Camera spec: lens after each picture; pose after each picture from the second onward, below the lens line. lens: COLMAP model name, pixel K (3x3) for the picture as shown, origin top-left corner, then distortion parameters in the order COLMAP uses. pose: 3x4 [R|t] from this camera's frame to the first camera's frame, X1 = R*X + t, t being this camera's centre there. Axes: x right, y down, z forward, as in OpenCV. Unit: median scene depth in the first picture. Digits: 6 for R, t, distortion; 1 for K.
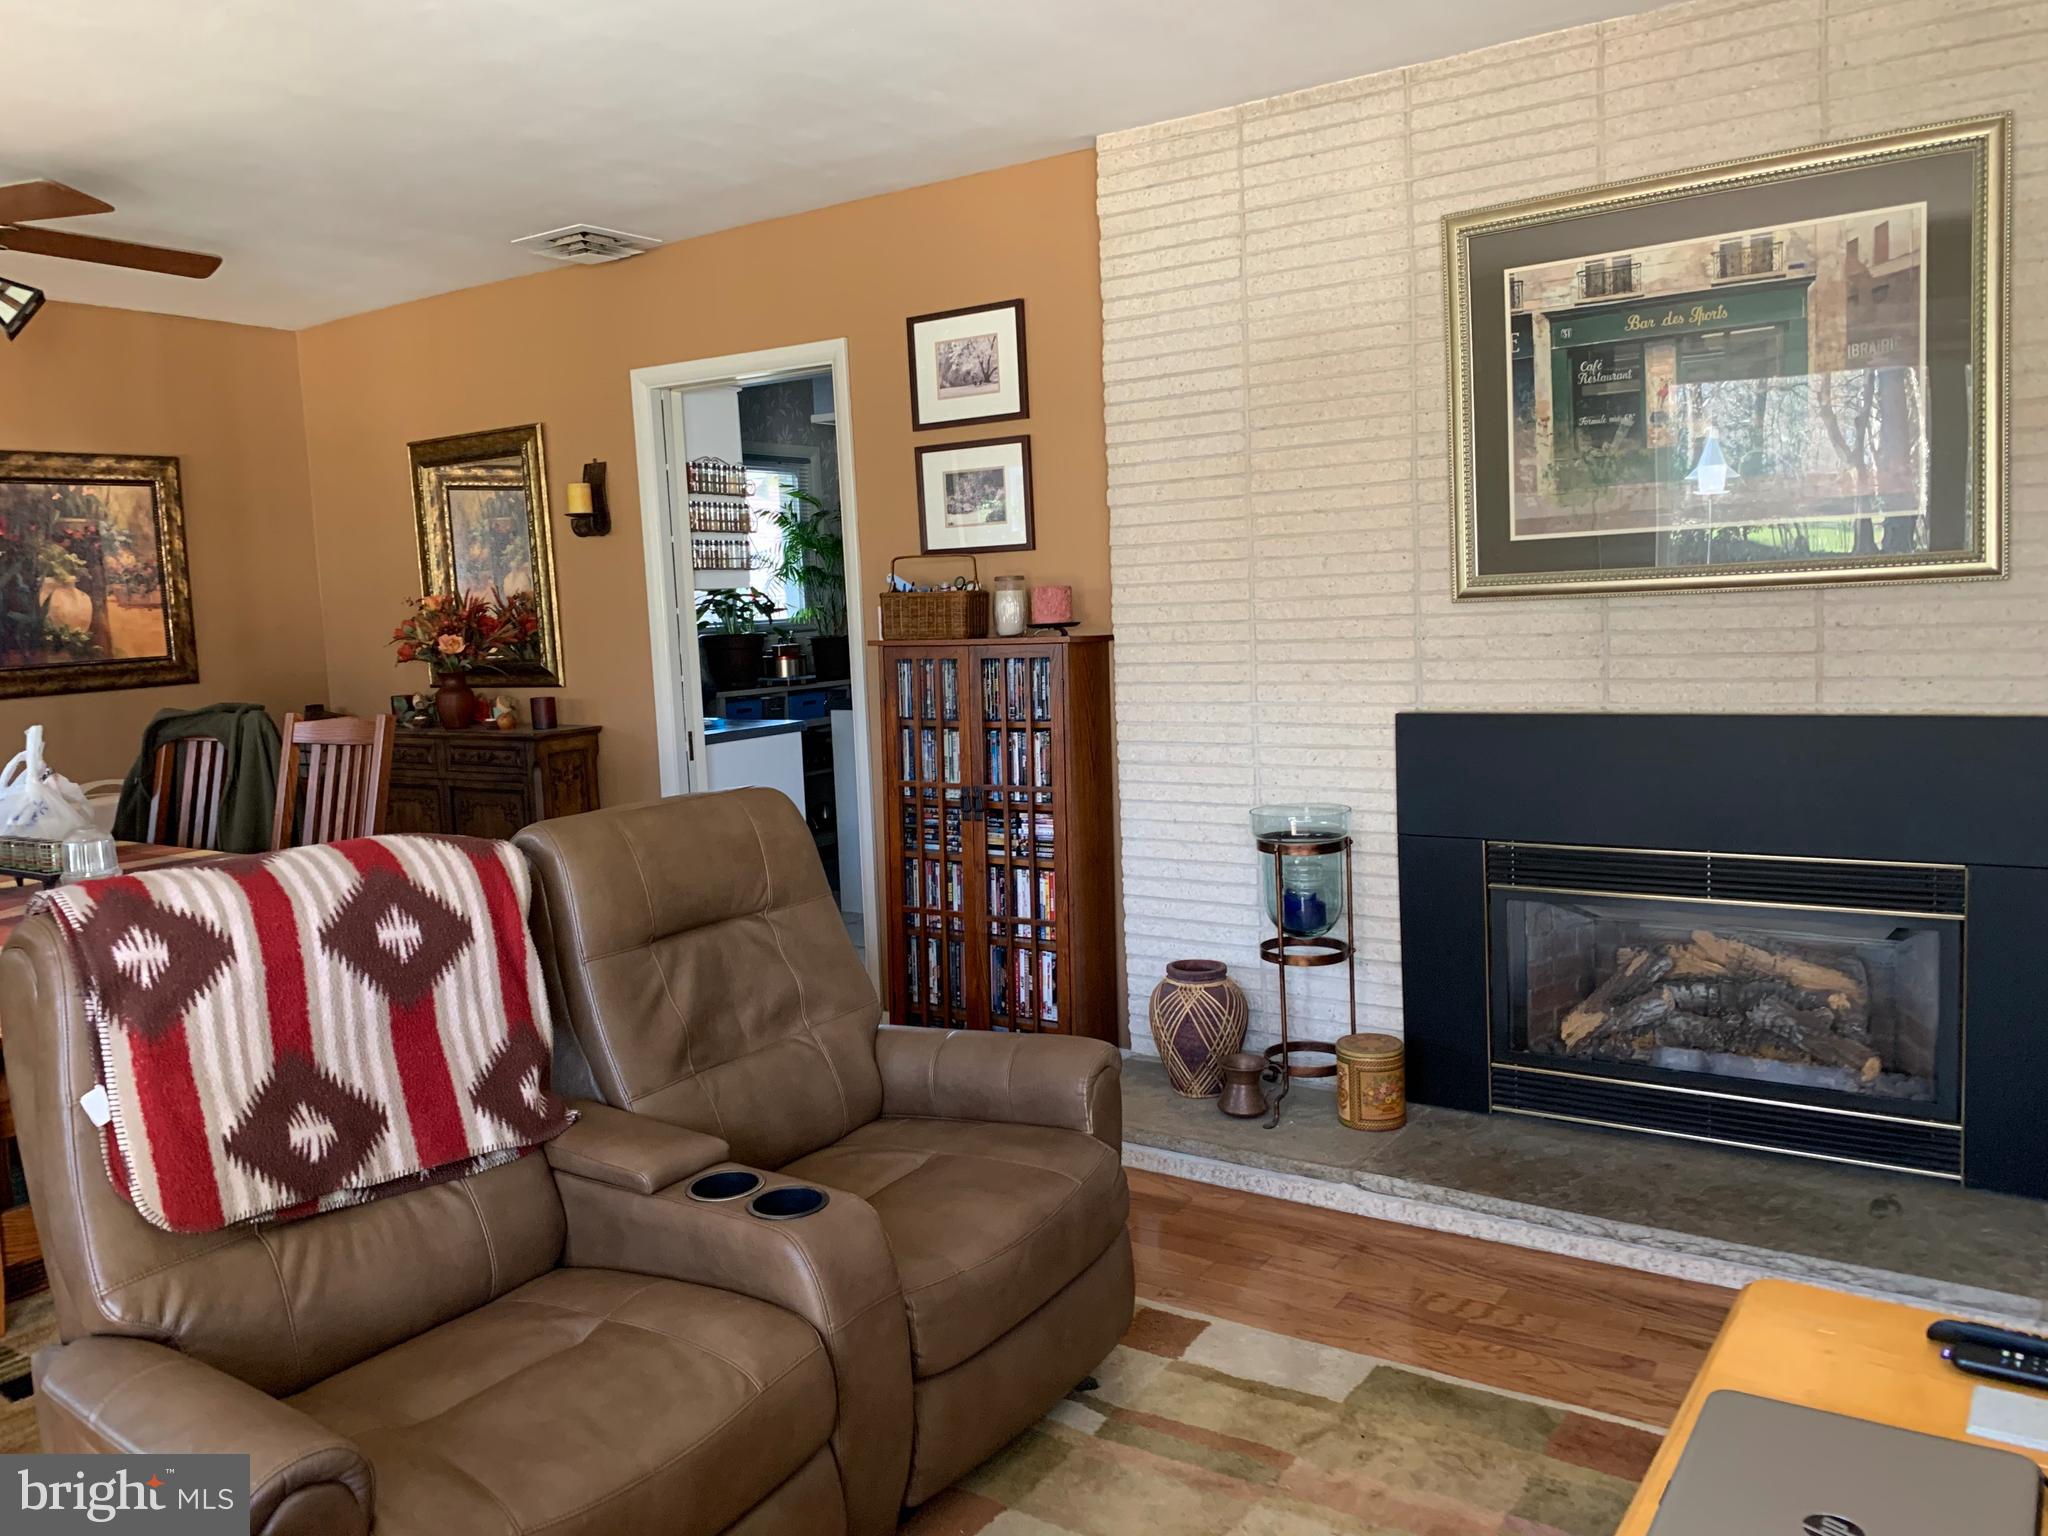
lens RADIAL K [[1562.4, 0, 1021.9], [0, 1562.4, 746.2], [0, 0, 1]] dist [0.055499, -0.087065]
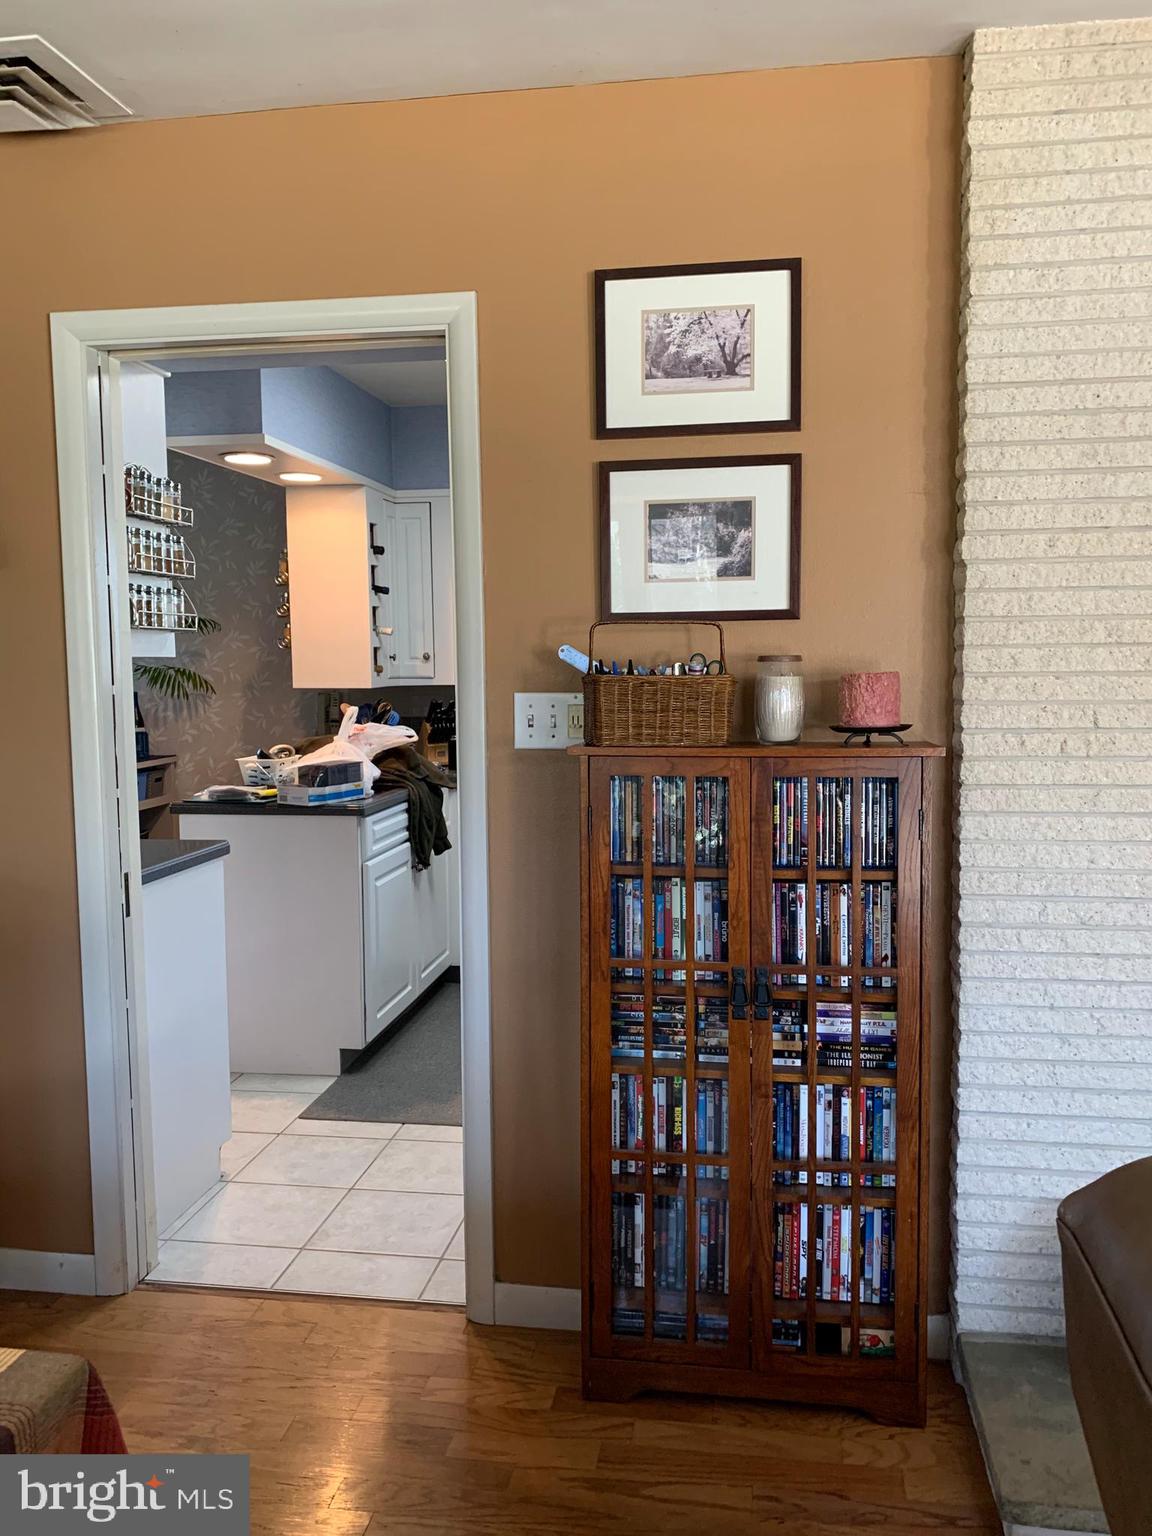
lens RADIAL K [[1256.3, 0, 579.4], [0, 1256.3, 766.7], [0, 0, 1]] dist [0.004191, -0.003224]
pose [[0.906455, -0.000506, 0.422303, -0.340329], [0.013191, 0.999545, -0.027117, -0.048879], [-0.422097, 0.030151, 0.906049, 0.570320]]
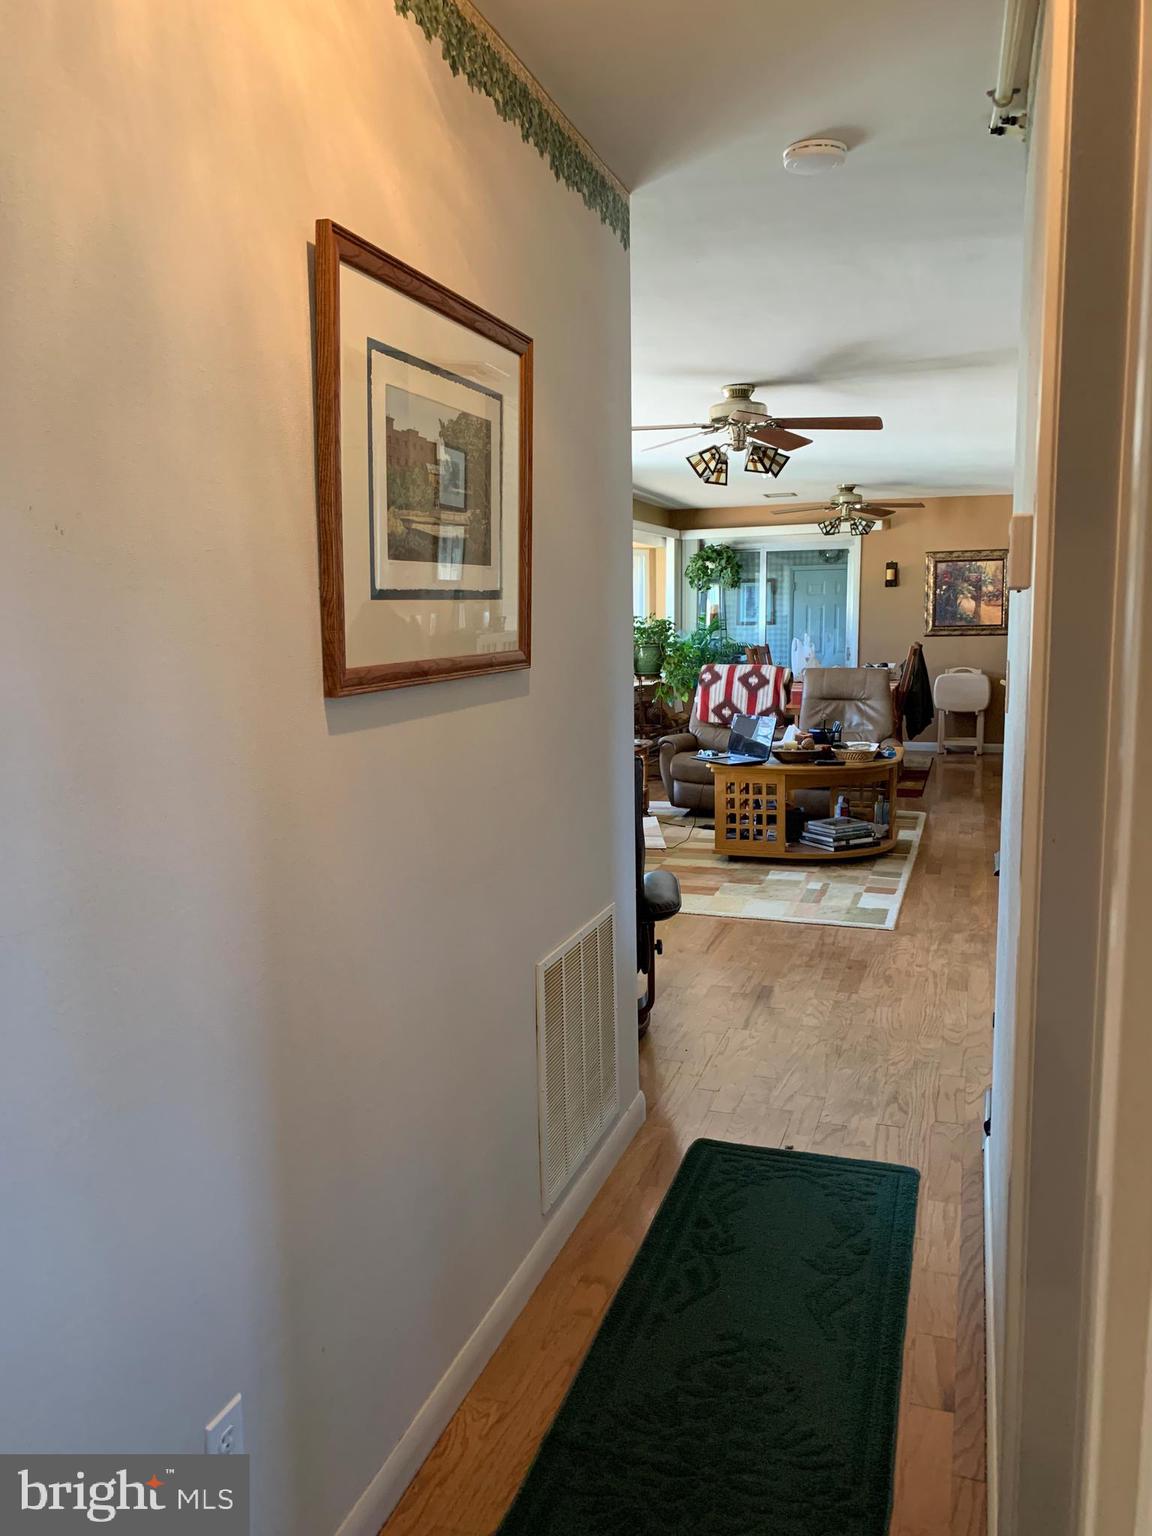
lens RADIAL K [[1171.8, 0, 574.7], [0, 1171.8, 759.7], [0, 0, 1]] dist [0.055499, -0.087065]
pose [[0.261905, 0.155756, -0.952442, 1.711174], [-0.090761, 0.986492, 0.136366, -0.053115], [0.960816, 0.050730, 0.272503, -0.323030]]
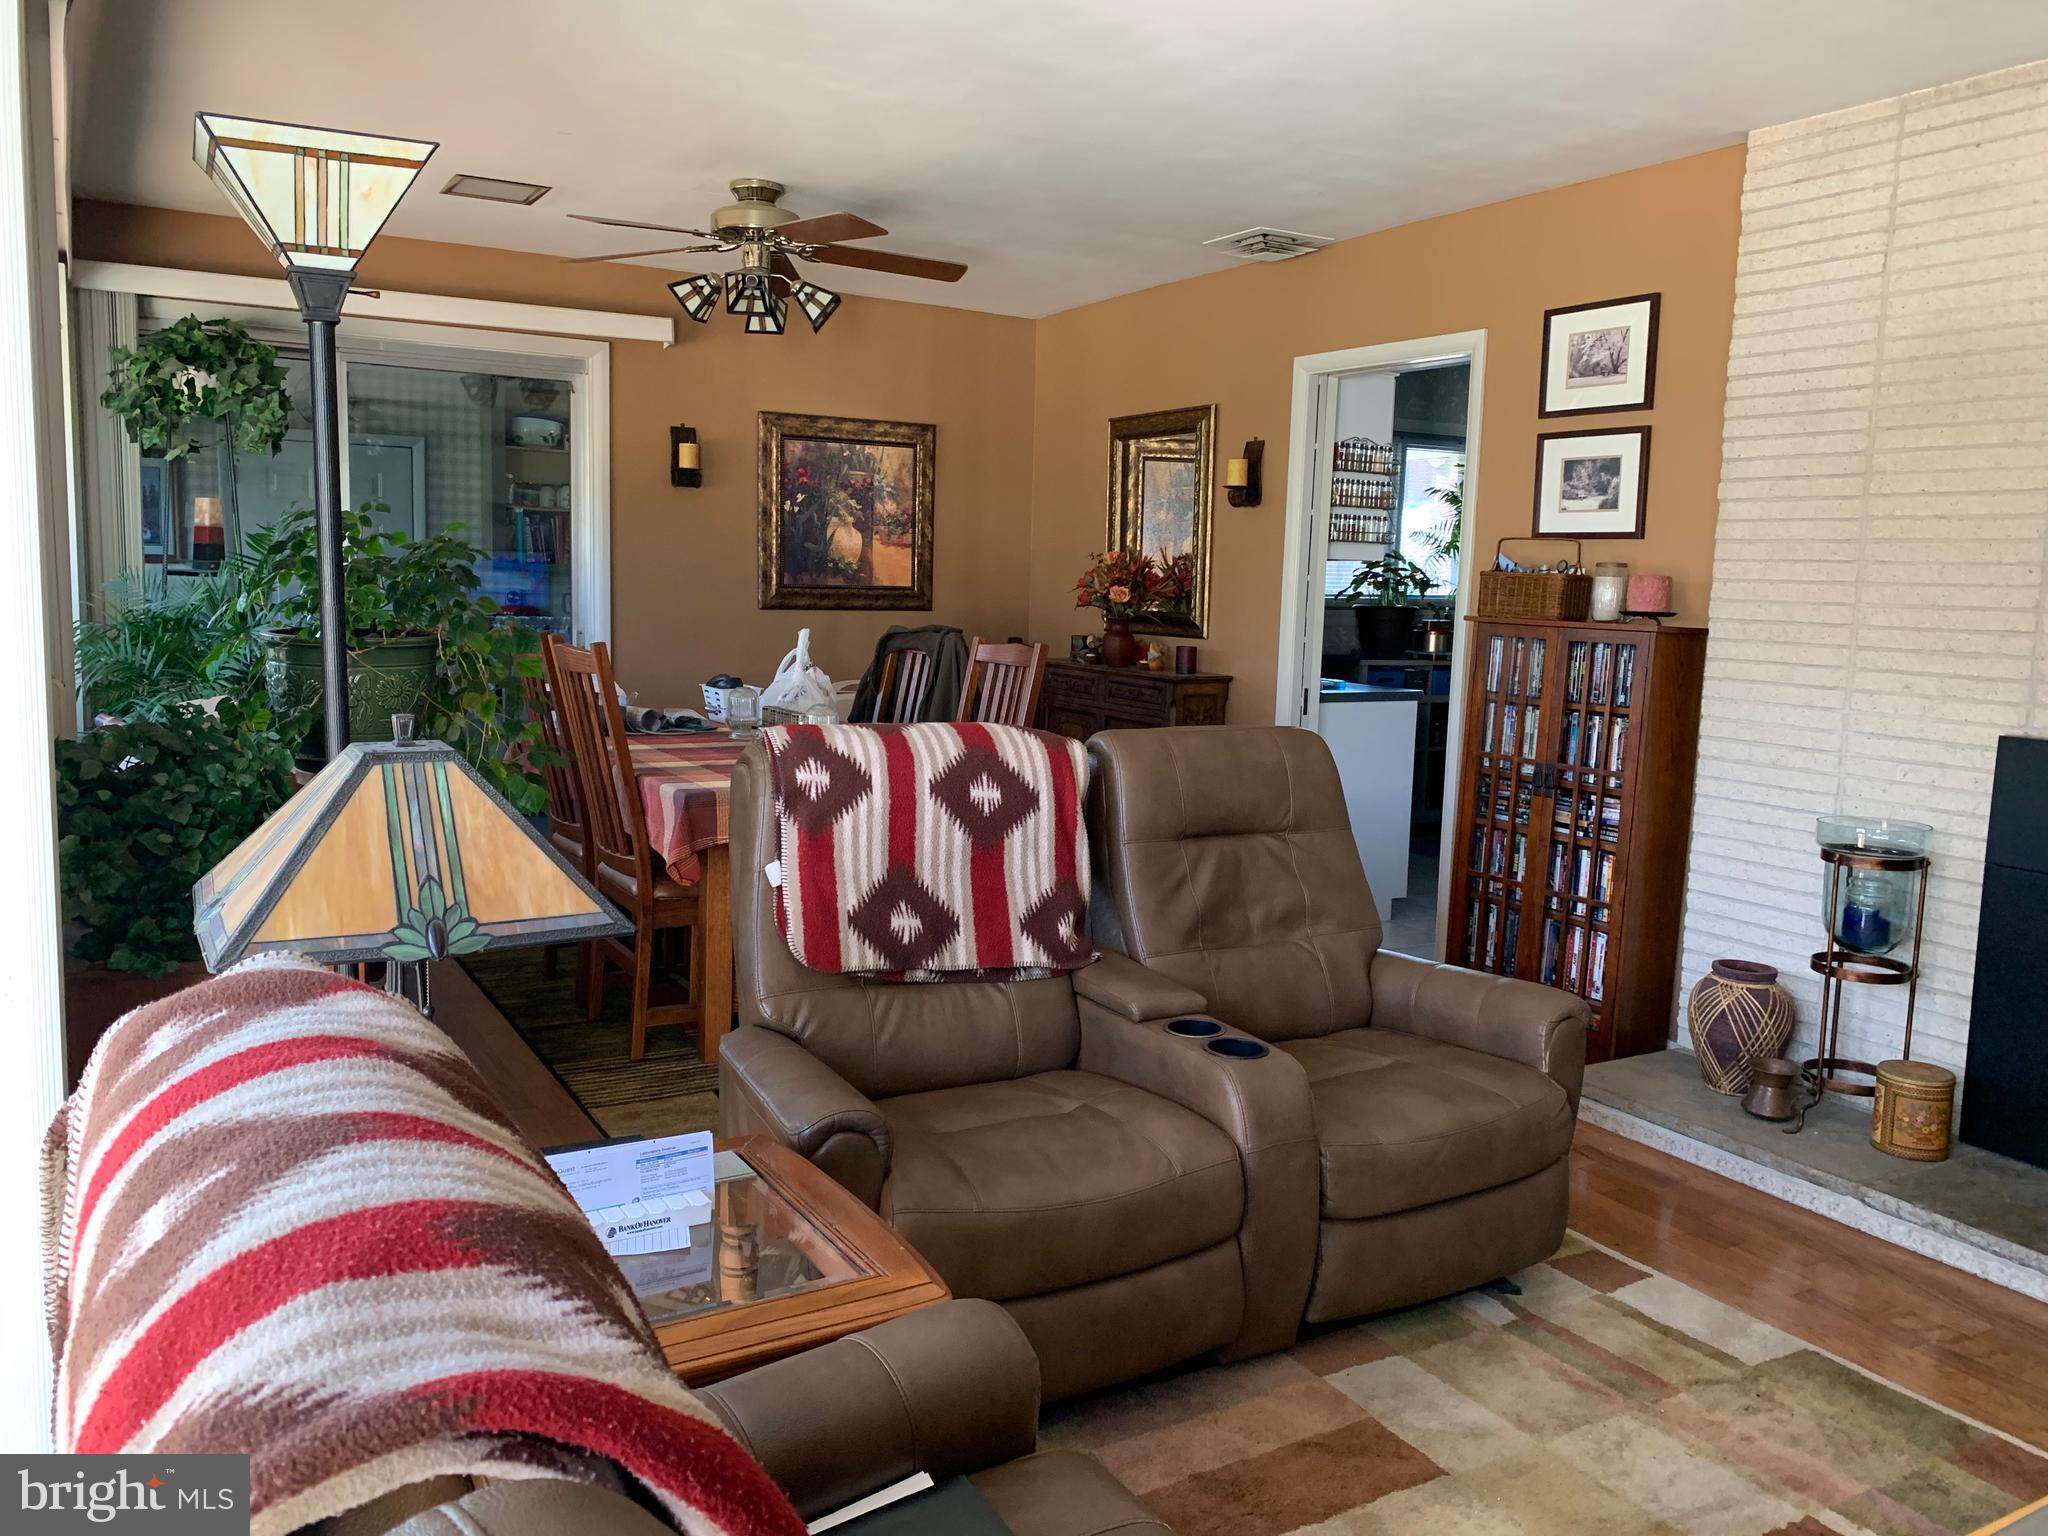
lens RADIAL K [[1562.4, 0, 1021.4], [0, 1562.4, 760.9], [0, 0, 1]] dist [0.055499, -0.087065]
pose [[0.896695, 0.121624, -0.425613, 0.105969], [-0.111180, 0.992572, 0.049402, 0.012030], [0.428460, 0.003021, 0.903556, -0.102632]]
